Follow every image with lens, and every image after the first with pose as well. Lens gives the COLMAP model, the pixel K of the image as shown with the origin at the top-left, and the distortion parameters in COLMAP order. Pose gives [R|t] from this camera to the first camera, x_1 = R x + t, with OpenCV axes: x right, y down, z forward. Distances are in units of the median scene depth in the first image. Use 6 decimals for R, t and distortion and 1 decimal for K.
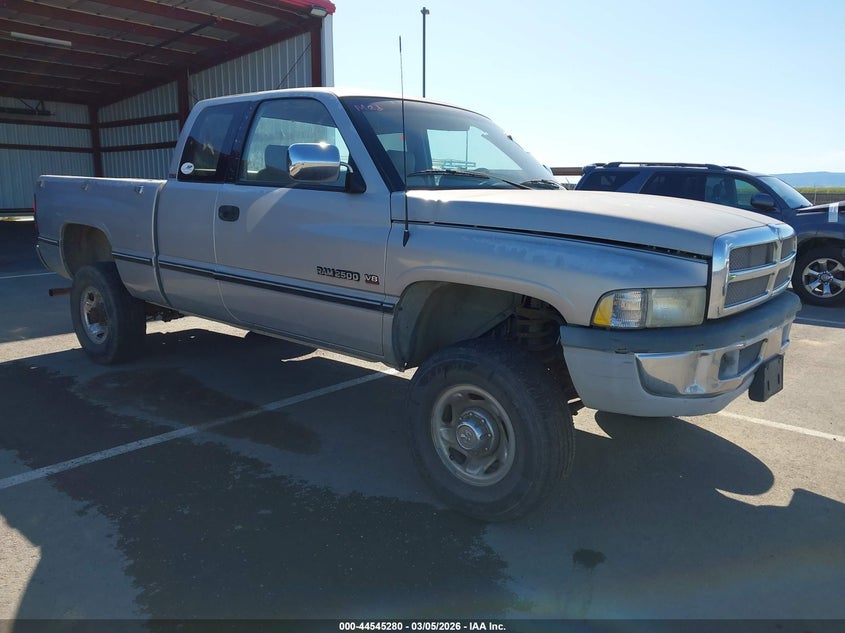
lens RADIAL K [[661.7, 0, 424.7], [0, 661.7, 316.6], [0, 0, 1]] dist [0.006783, -0.000063]
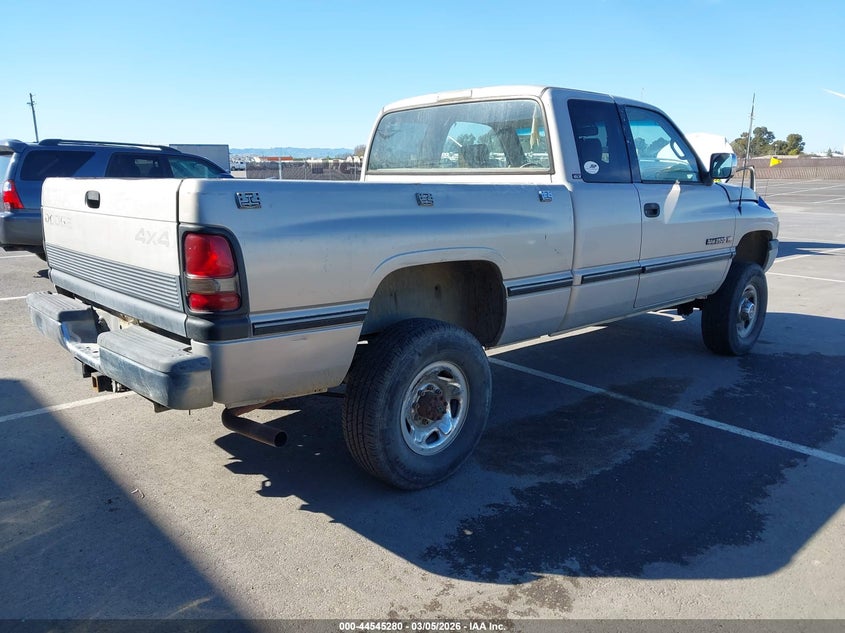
lens RADIAL K [[661.7, 0, 424.7], [0, 661.7, 316.6], [0, 0, 1]] dist [0.006783, -0.000063]
pose [[0.125848, -0.235029, 0.963807, -1.418253], [0.191015, 0.959092, 0.208938, -0.283410], [-0.973486, 0.157807, 0.165594, 1.197846]]
